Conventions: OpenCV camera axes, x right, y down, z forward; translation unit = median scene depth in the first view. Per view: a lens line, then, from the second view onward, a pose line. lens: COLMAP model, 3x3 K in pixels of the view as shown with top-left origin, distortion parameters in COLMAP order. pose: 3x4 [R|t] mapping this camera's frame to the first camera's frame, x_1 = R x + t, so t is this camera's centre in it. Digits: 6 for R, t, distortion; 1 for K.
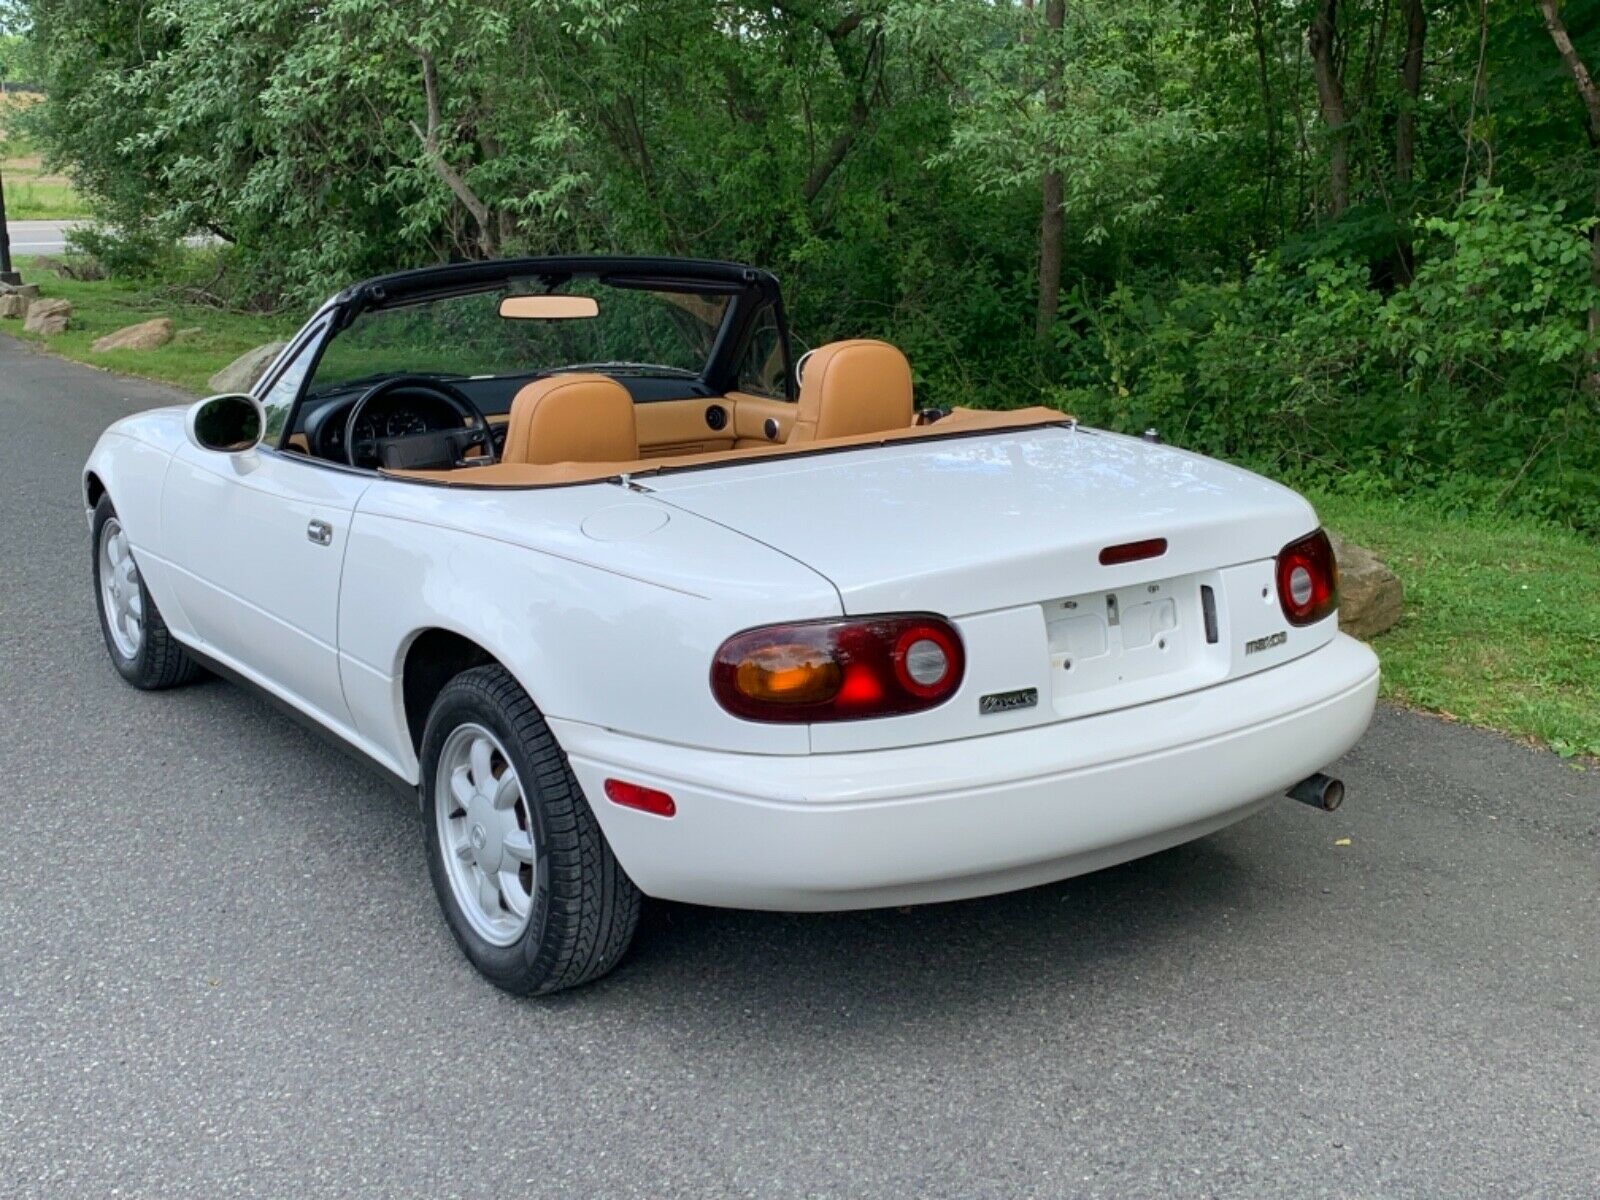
lens RADIAL K [[1763.2, 0, 800.0], [0, 1763.2, 600.0], [0, 0, 1]] dist [0.162549, -0.472524]
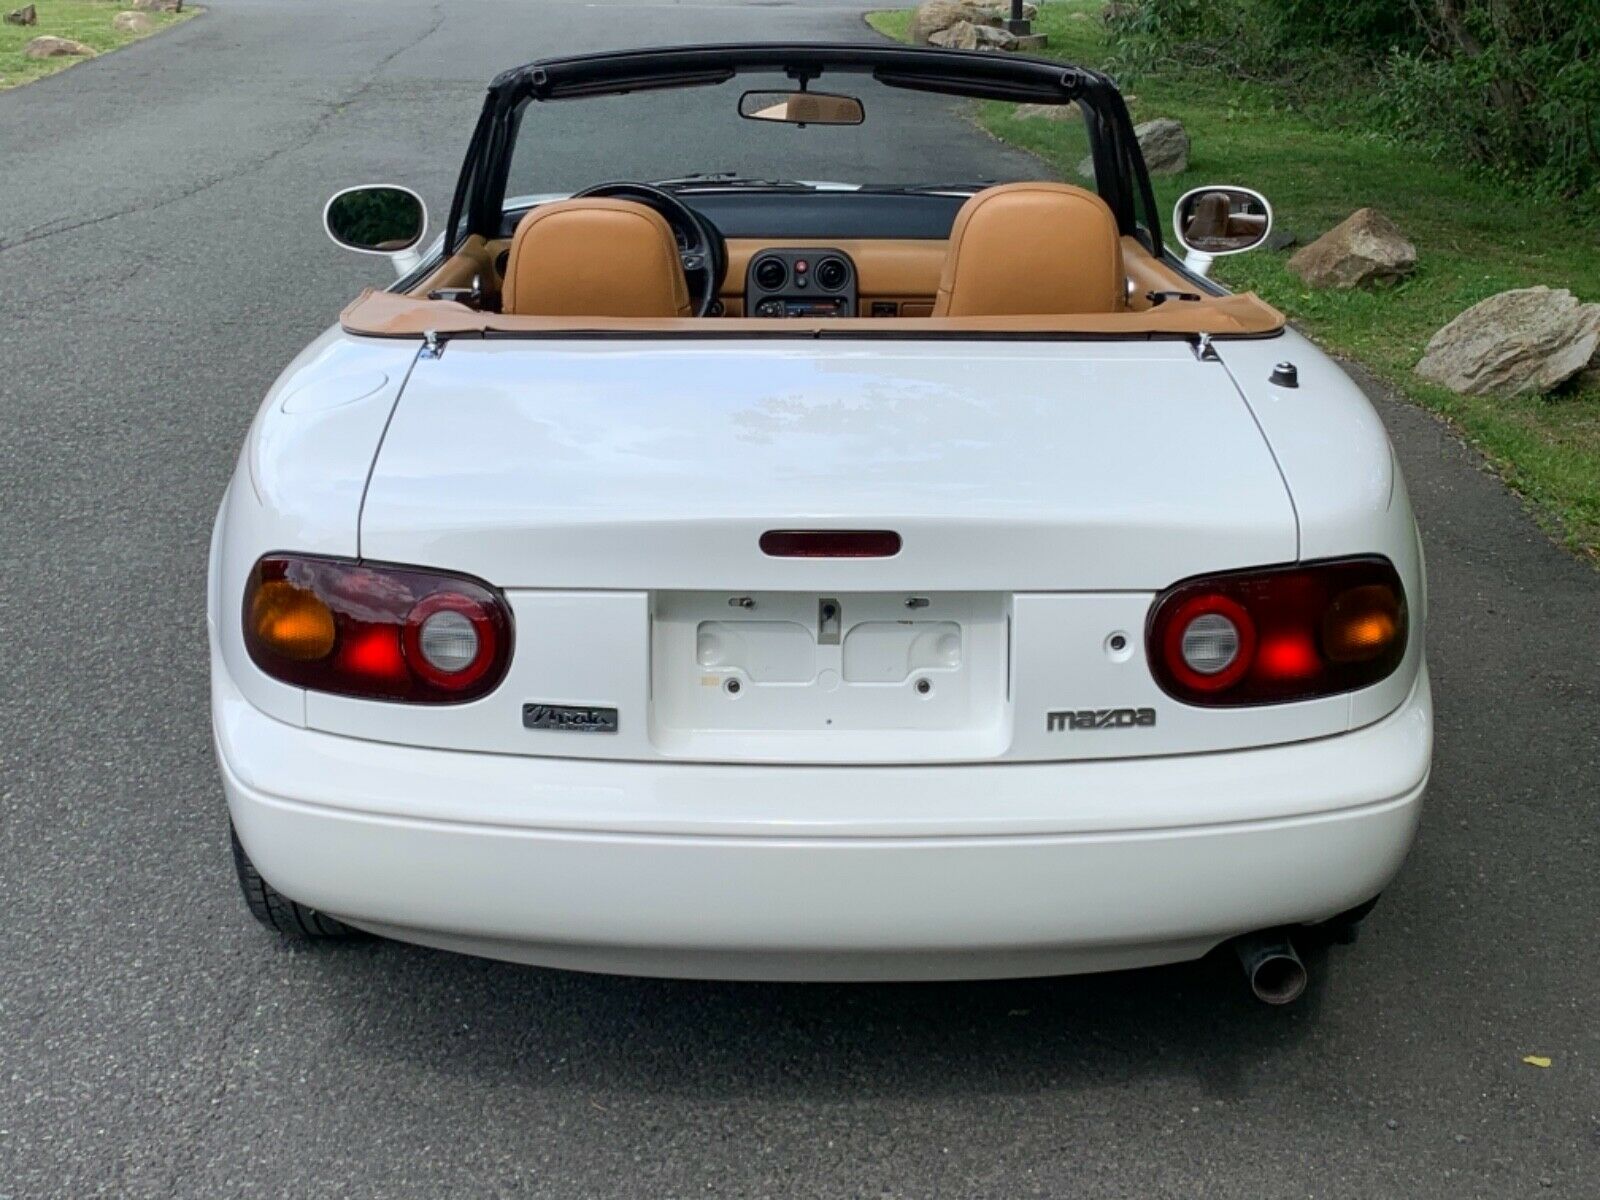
lens RADIAL K [[2054.7, 0, 800.0], [0, 2054.7, 600.0], [0, 0, 1]] dist [0.184305, -0.555814]
pose [[0.823926, 0.192307, -0.533070, 0.557112], [-0.145404, 0.980910, 0.129128, -0.097938], [0.547725, -0.028881, 0.836160, 0.314914]]
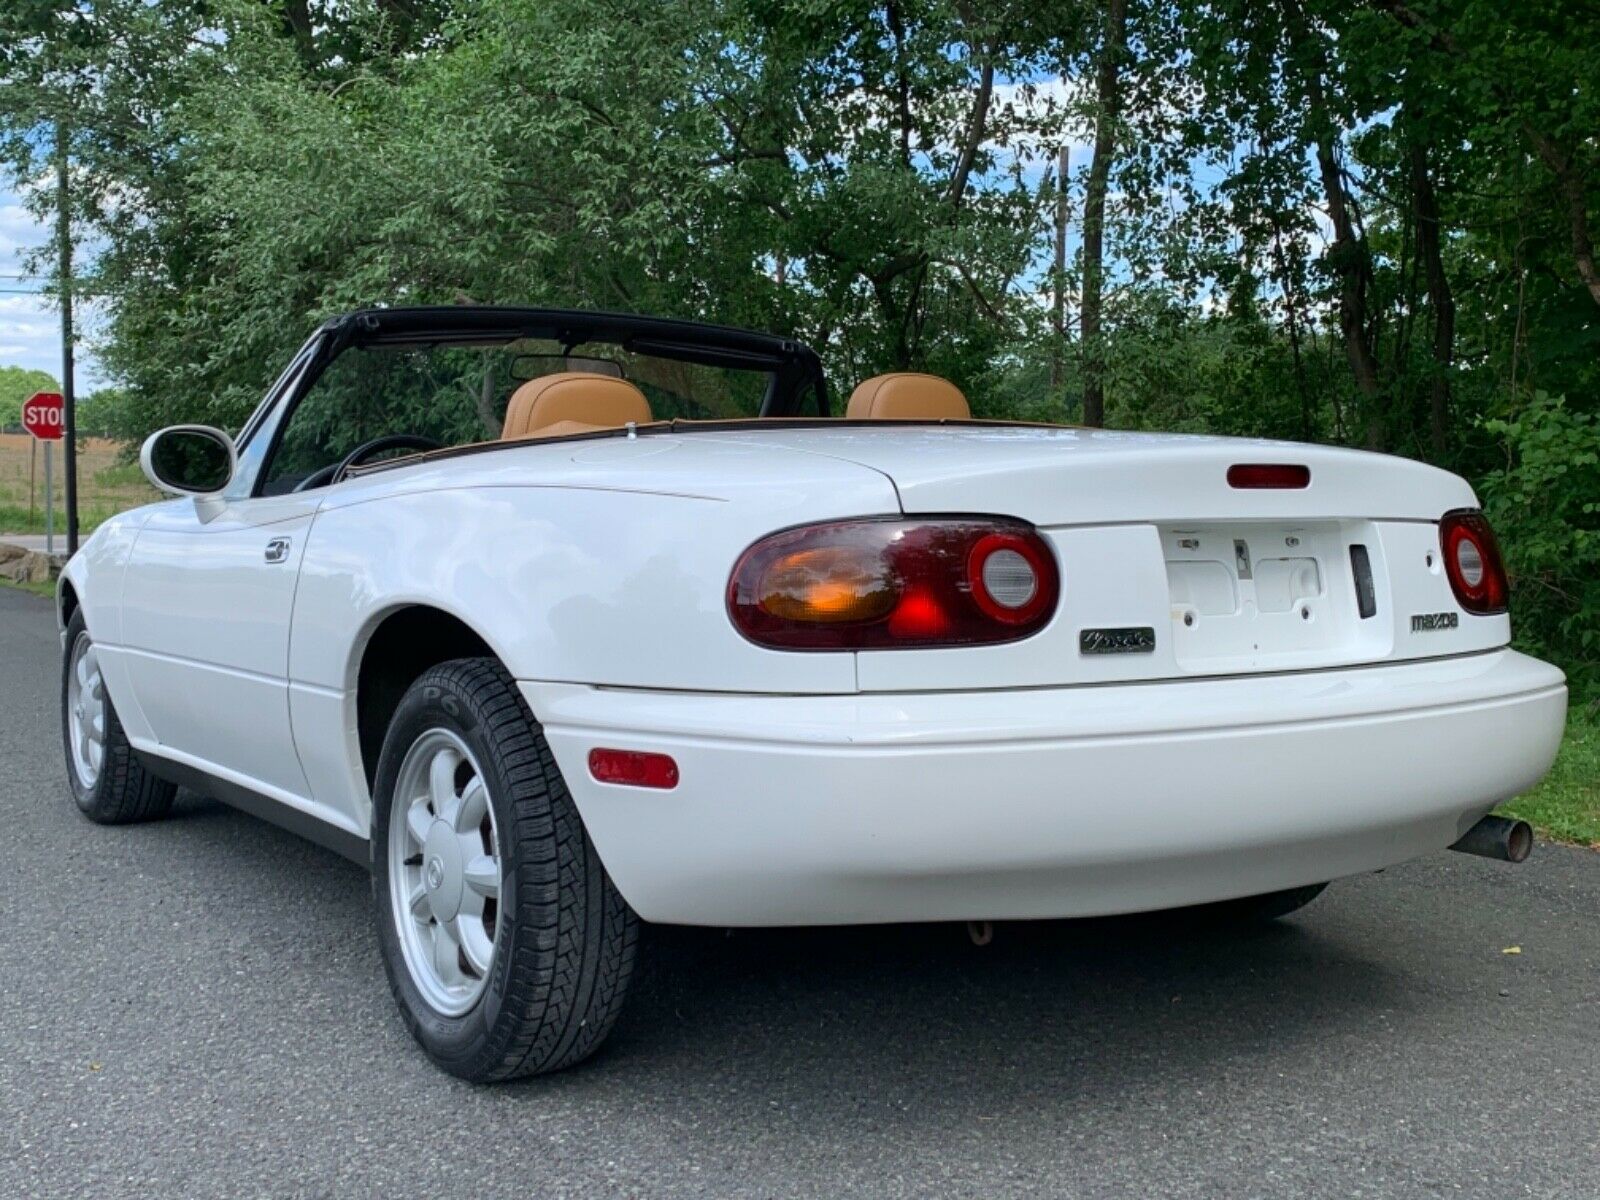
lens RADIAL K [[1717.5, 0, 800.0], [0, 1717.5, 600.0], [0, 0, 1]] dist [0.073756, -0.170146]
pose [[0.999686, 0.003622, -0.024806, -0.000619], [-0.008133, 0.982844, -0.184260, 0.157037], [0.023714, 0.184404, 0.982564, 0.234203]]
